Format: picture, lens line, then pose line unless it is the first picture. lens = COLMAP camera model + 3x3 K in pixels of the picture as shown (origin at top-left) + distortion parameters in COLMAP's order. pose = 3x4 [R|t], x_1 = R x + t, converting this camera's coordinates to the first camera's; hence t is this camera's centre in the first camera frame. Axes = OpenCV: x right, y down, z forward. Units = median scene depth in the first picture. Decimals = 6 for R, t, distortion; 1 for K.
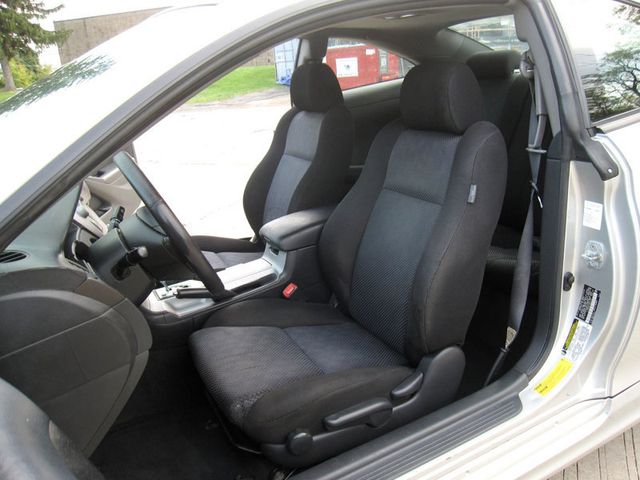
lens RADIAL K [[531.0, 0, 320.0], [0, 531.0, 240.0], [0, 0, 1]] dist [-0.067218, 0.004901]
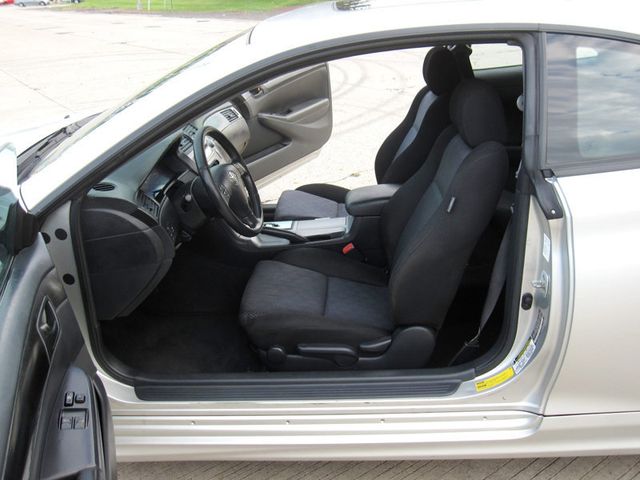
lens RADIAL K [[613.5, 0, 320.0], [0, 613.5, 240.0], [0, 0, 1]] dist [-0.064319, 0.026245]
pose [[0.863840, 0.238799, -0.443571, 0.637879], [-0.189281, 0.969850, 0.153506, -0.160060], [0.466854, -0.048645, 0.882996, -0.323506]]
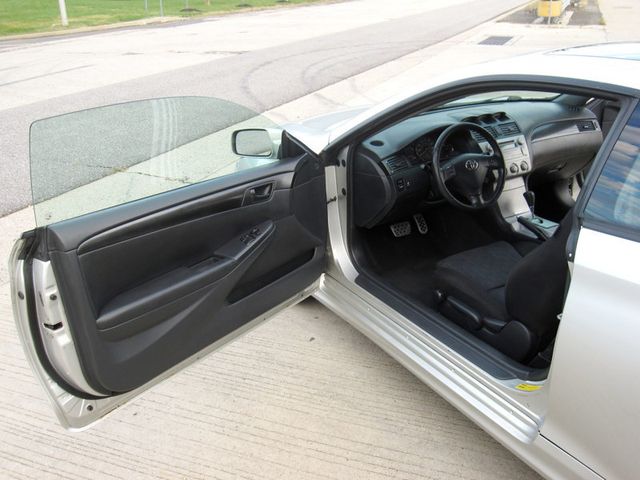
lens RADIAL K [[628.9, 0, 320.0], [0, 628.9, 240.0], [0, 0, 1]] dist [-0.005960, -0.008630]
pose [[0.052536, 0.465533, -0.883470, 1.642758], [-0.310509, 0.848453, 0.428616, -0.554644], [0.949118, 0.251808, 0.189126, 0.120966]]
